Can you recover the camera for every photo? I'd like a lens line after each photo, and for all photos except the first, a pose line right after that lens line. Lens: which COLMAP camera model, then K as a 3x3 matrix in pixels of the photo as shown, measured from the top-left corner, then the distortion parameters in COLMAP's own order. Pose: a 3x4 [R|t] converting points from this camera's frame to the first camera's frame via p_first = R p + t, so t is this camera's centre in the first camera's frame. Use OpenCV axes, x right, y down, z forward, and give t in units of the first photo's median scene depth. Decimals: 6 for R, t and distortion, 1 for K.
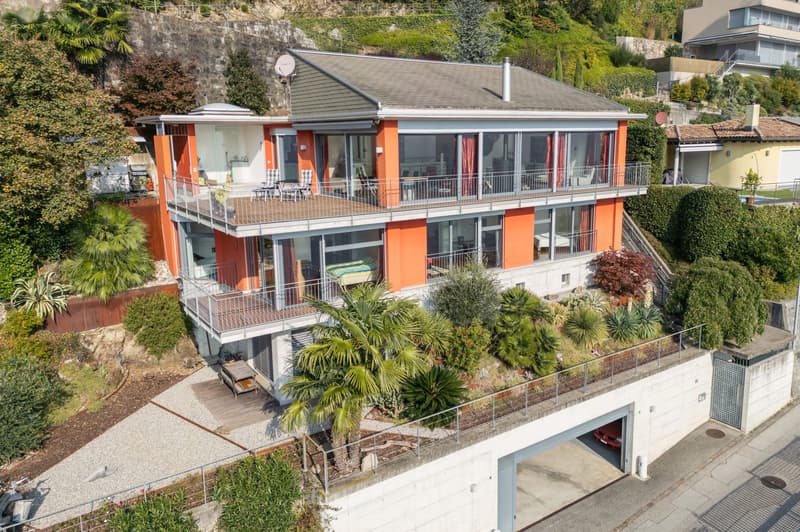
lens RADIAL K [[552.8, 0, 398.1], [0, 552.8, 228.8], [0, 0, 1]] dist [0.041029, -0.002648]
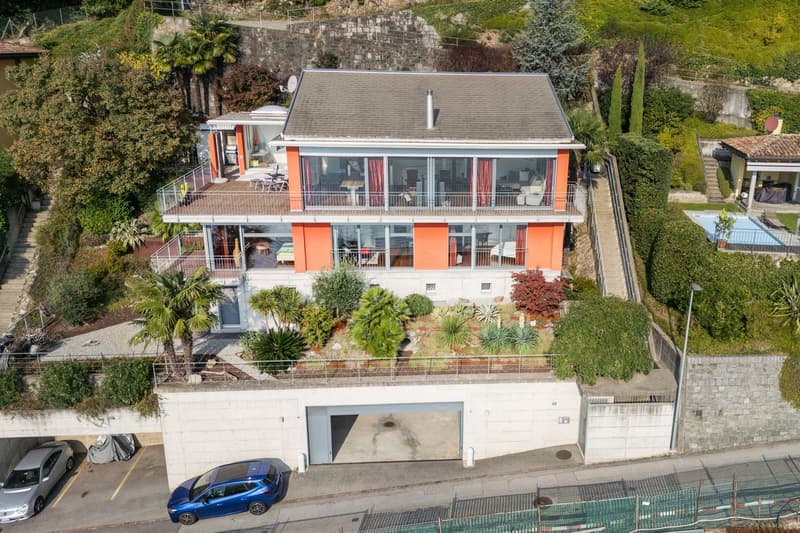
lens RADIAL K [[552.8, 0, 398.1], [0, 552.8, 229.3], [0, 0, 1]] dist [0.041029, -0.002648]
pose [[0.884380, 0.154498, -0.440456, 0.678300], [-0.107549, 0.985690, 0.129805, -0.165401], [0.454208, -0.067426, 0.888341, -0.068256]]
